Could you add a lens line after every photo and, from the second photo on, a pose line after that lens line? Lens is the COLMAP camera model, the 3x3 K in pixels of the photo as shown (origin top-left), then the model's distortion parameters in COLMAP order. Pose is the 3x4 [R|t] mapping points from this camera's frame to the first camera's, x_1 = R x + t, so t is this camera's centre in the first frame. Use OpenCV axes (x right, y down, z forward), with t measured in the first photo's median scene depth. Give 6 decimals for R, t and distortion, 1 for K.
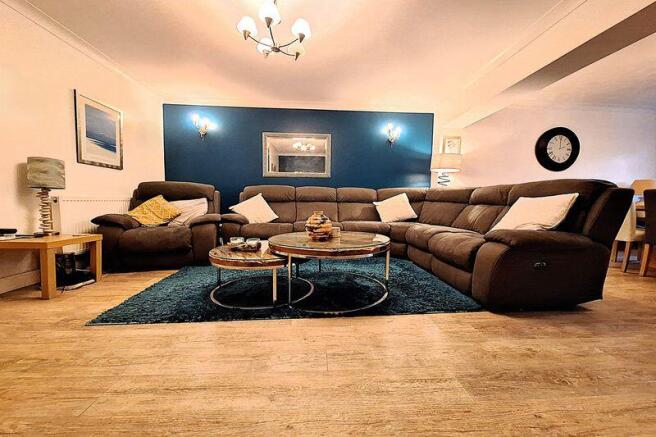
lens RADIAL K [[257.7, 0, 331.6], [0, 257.7, 221.6], [0, 0, 1]] dist [-0.002346, -0.000281]
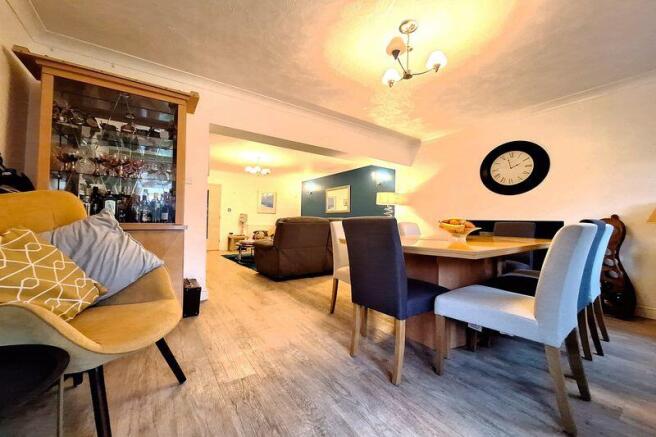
lens RADIAL K [[257.7, 0, 332.9], [0, 257.7, 217.4], [0, 0, 1]] dist [-0.002473, -0.000210]
pose [[0.516998, -0.015493, -0.855846, 1.732611], [-0.077408, 0.994893, -0.064771, -0.044542], [0.852479, 0.099736, 0.513159, 0.167740]]
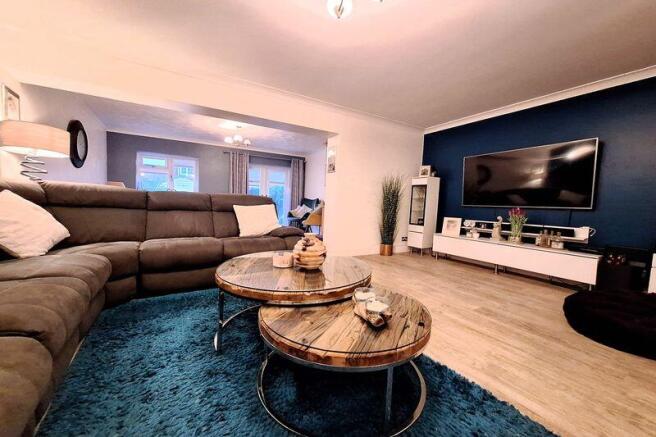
lens RADIAL K [[251.8, 0, 331.8], [0, 251.8, 215.2], [0, 0, 1]] dist [-0.000777, 0.000111]
pose [[-0.465365, -0.070976, 0.882269, -0.511046], [0.032127, 0.994768, 0.096972, -0.114725], [-0.884536, 0.073472, -0.460650, 0.860295]]
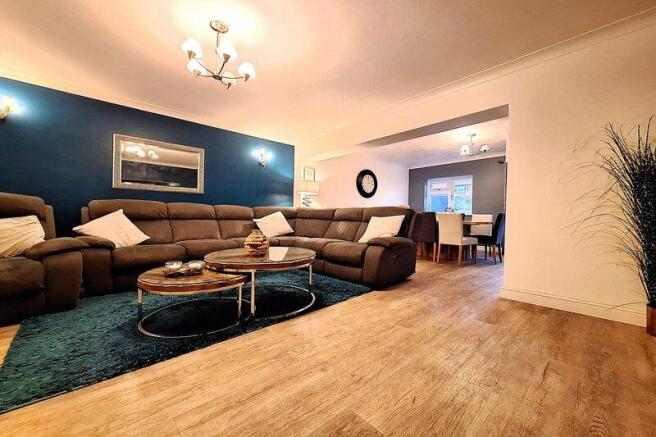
lens RADIAL K [[257.7, 0, 332.9], [0, 257.7, 217.4], [0, 0, 1]] dist [-0.002473, -0.000210]
pose [[0.771801, -0.002322, 0.635860, -0.331264], [0.048329, 0.997315, -0.055020, -0.011235], [-0.634025, 0.073195, 0.769841, -0.040692]]
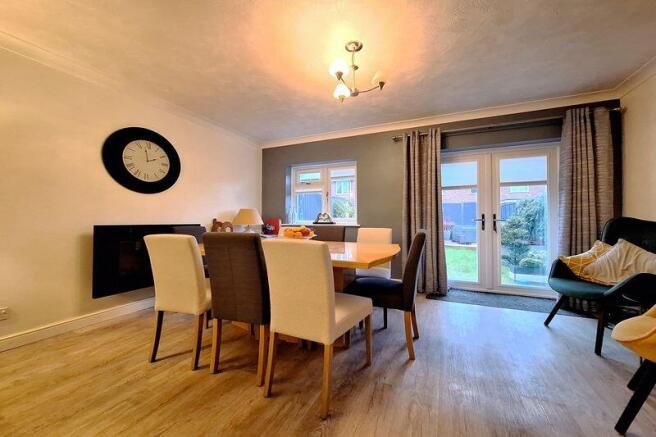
lens RADIAL K [[251.8, 0, 331.8], [0, 251.8, 215.2], [0, 0, 1]] dist [-0.000777, 0.000111]
pose [[0.461276, 0.002486, 0.887253, 0.707665], [0.081564, 0.995643, -0.045194, -0.097078], [-0.883500, 0.093215, 0.459064, 0.383888]]
